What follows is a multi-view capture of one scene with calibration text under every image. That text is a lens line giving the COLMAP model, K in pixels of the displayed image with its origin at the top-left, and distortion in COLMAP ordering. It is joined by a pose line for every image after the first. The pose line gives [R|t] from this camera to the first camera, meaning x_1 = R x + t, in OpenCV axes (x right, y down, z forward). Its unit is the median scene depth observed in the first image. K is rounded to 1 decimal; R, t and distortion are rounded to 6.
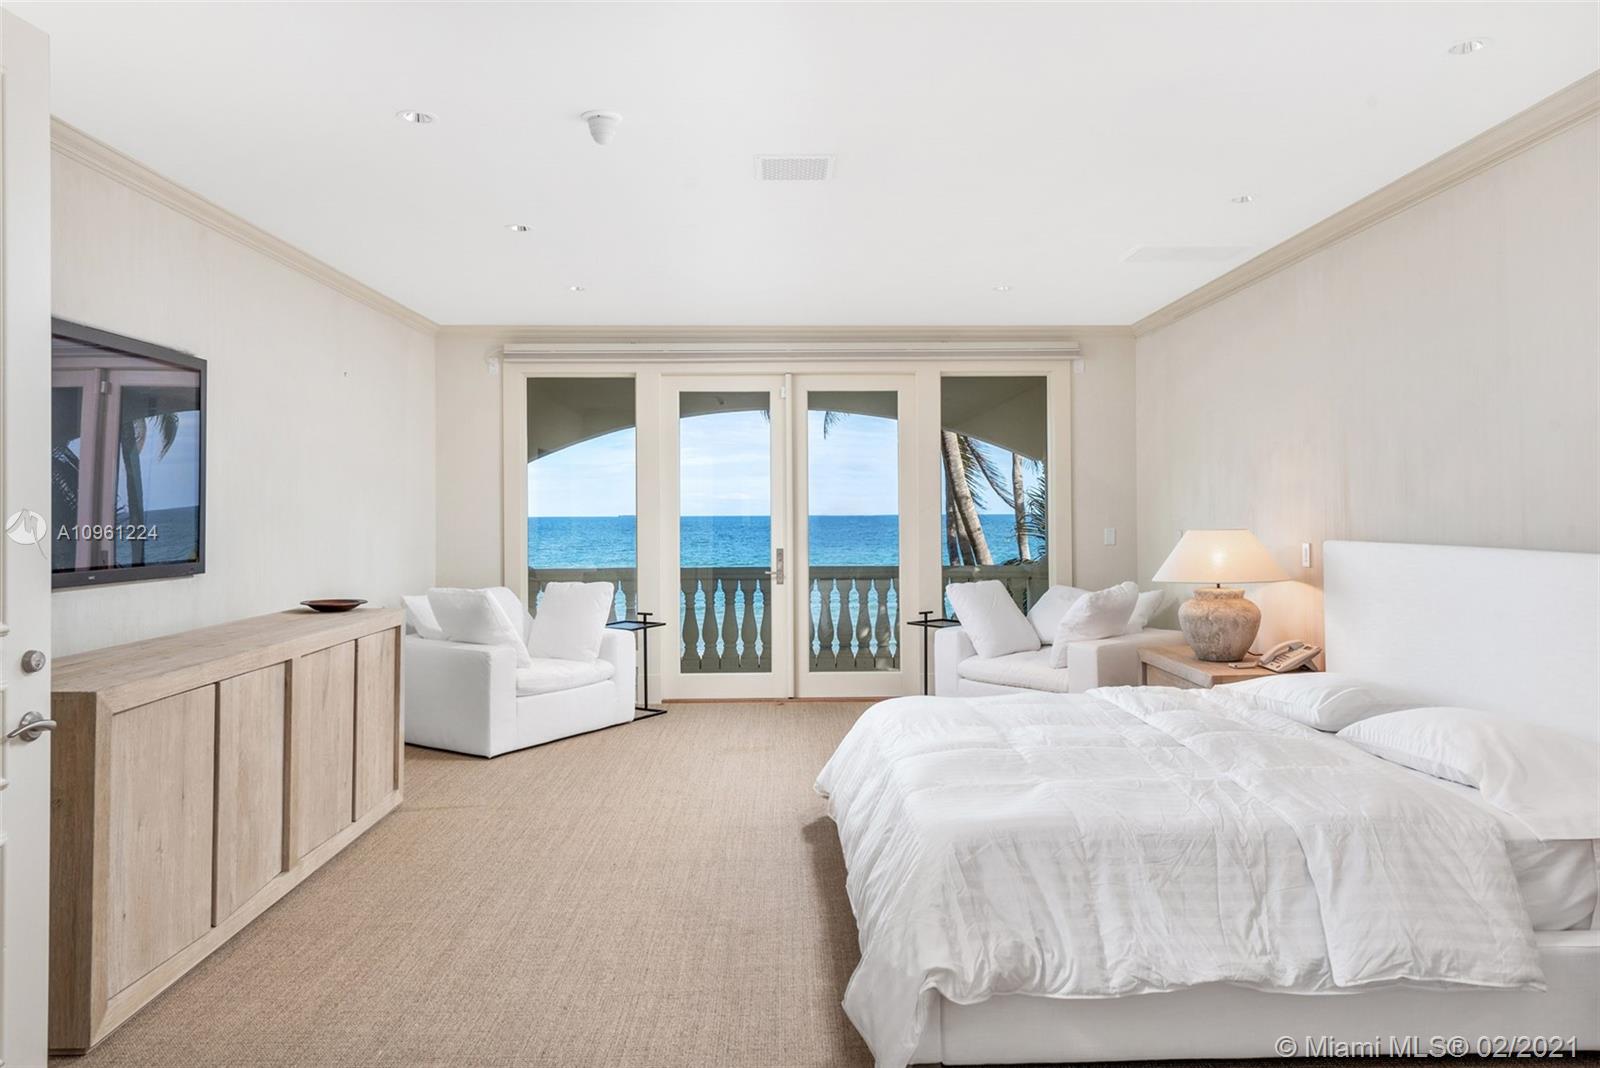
lens RADIAL K [[1062.4, 0, 798.4], [0, 1062.4, 490.5], [0, 0, 1]] dist [0.005763, 0.002831]
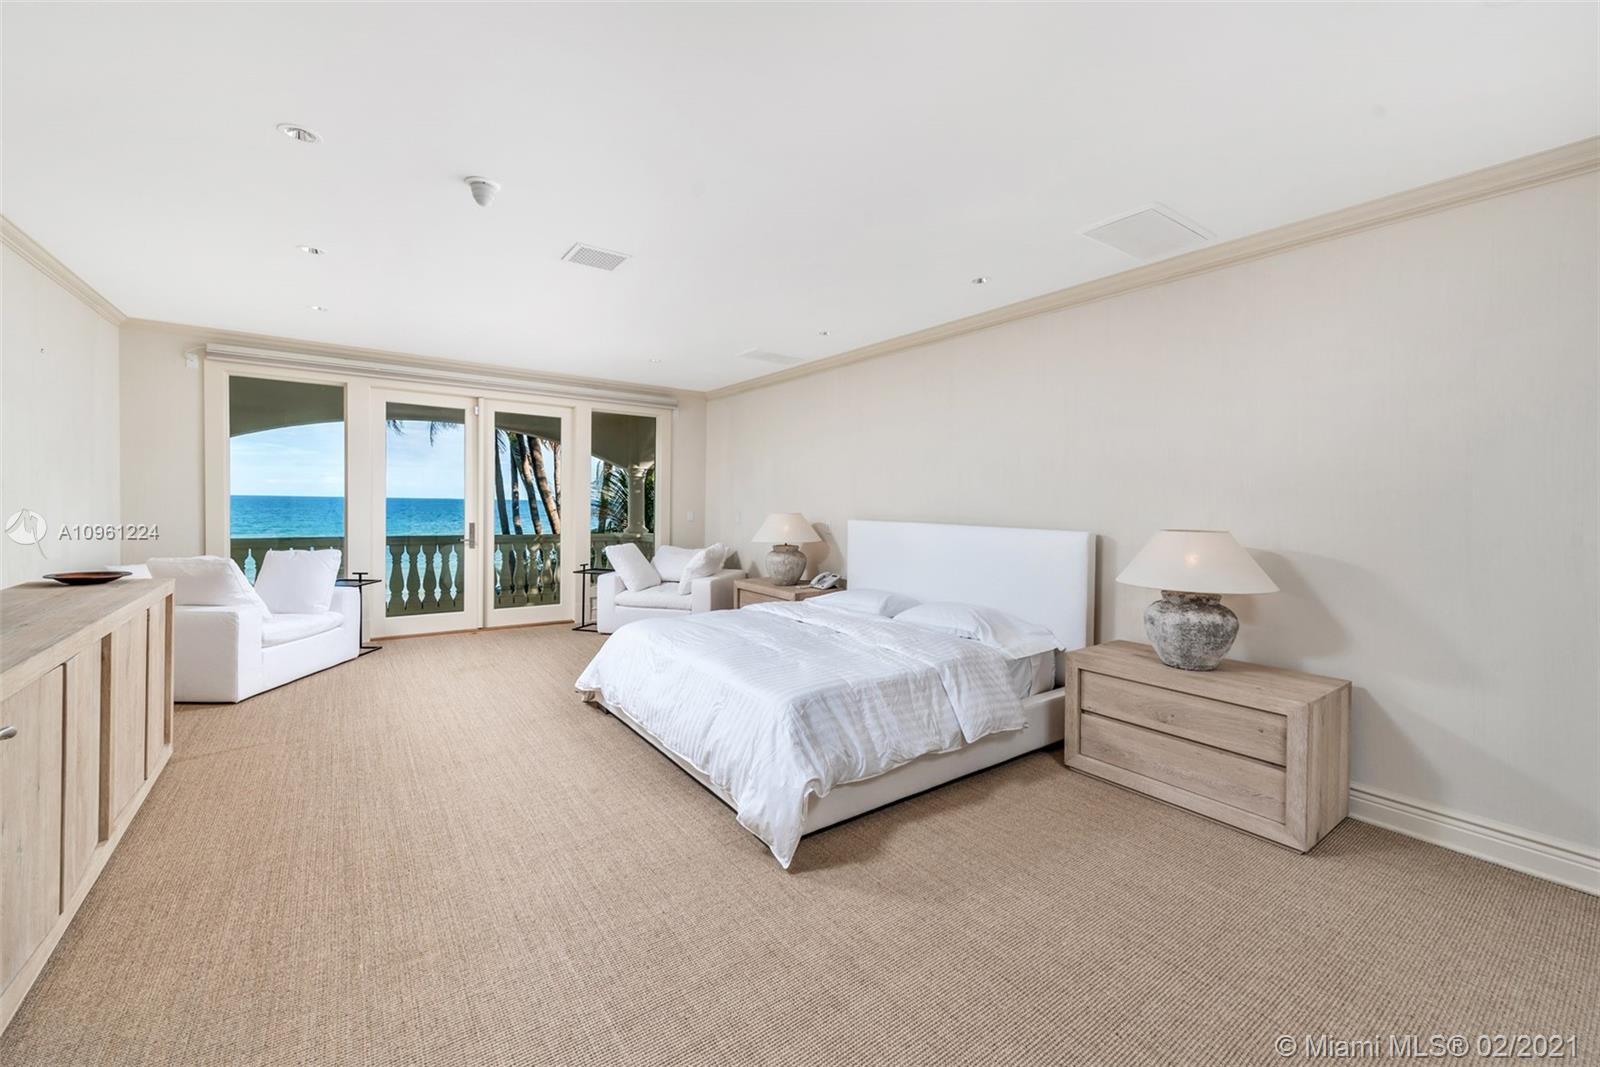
lens RADIAL K [[636.1, 0, 801.0], [0, 636.1, 510.4], [0, 0, 1]] dist [0.001458, -0.000628]
pose [[0.821580, 0.013771, 0.569927, -0.189785], [-0.034523, 0.999075, 0.025626, 0.003012], [-0.569048, -0.040729, 0.821295, 0.091096]]
